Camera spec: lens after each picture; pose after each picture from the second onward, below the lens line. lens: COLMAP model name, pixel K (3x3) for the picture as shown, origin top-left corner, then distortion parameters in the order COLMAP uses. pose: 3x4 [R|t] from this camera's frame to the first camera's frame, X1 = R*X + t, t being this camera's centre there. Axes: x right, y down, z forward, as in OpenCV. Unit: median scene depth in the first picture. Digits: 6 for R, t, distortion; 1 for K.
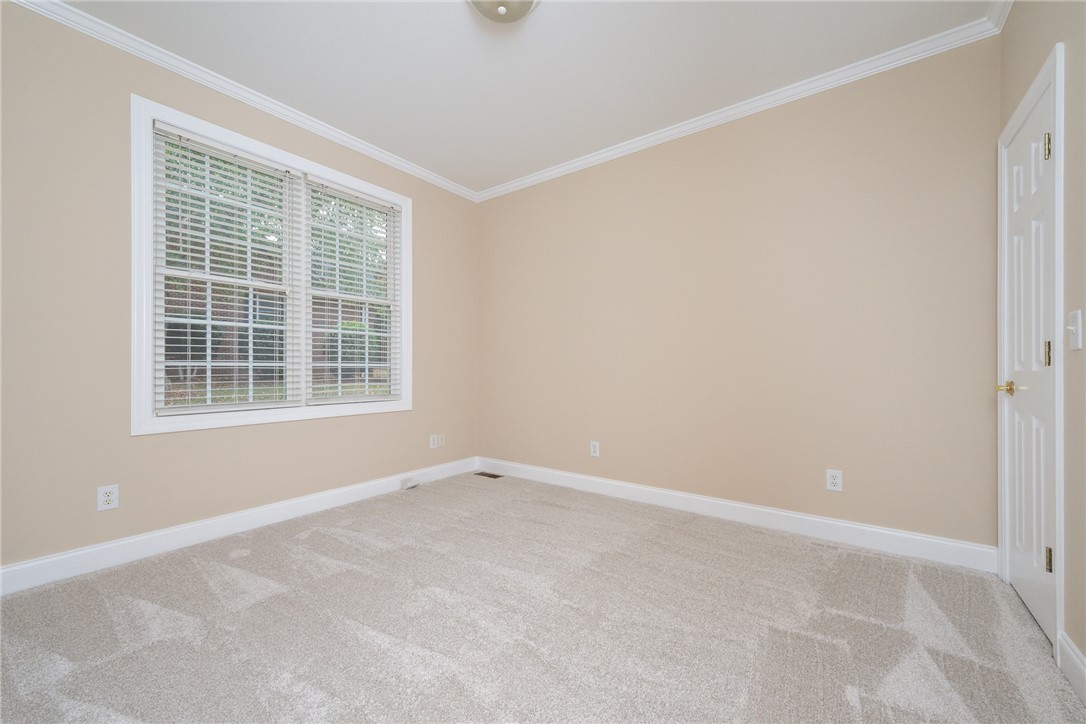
lens RADIAL K [[429.1, 0, 543.0], [0, 429.1, 362.0], [0, 0, 1]] dist [0.002770, 0.000285]
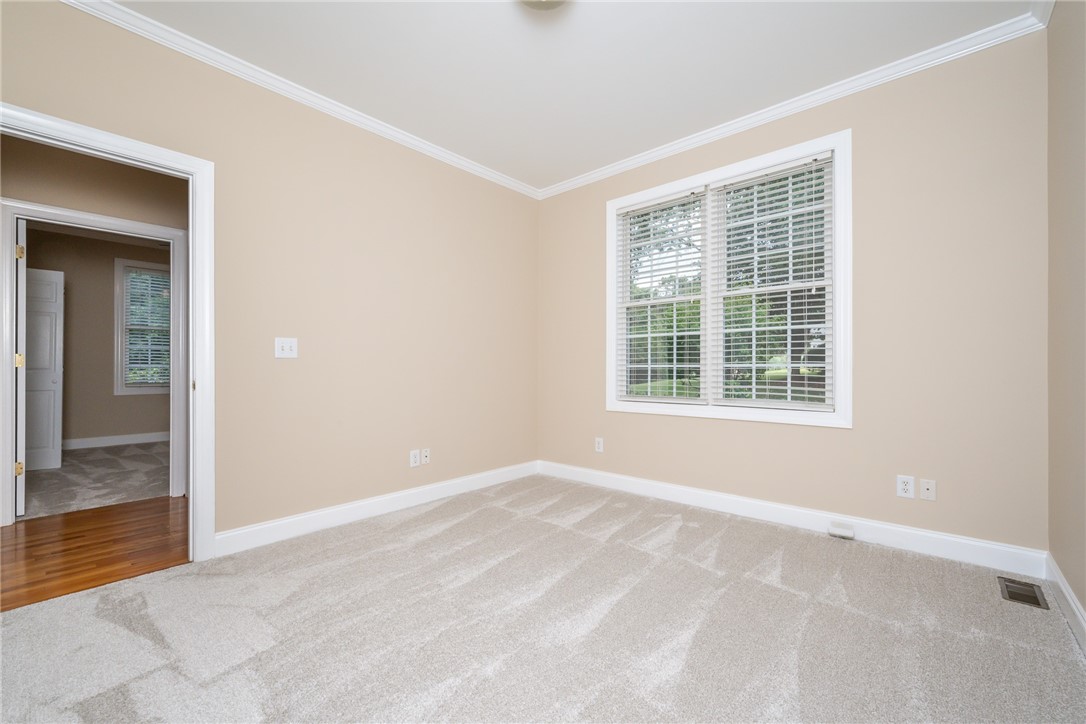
lens RADIAL K [[427.2, 0, 556.9], [0, 427.2, 362.8], [0, 0, 1]] dist [-0.002017, -0.000262]
pose [[-0.059982, -0.013774, -0.998104, 0.511174], [0.015378, 0.999773, -0.014722, 0.008574], [0.998081, -0.016232, -0.059756, 0.684872]]
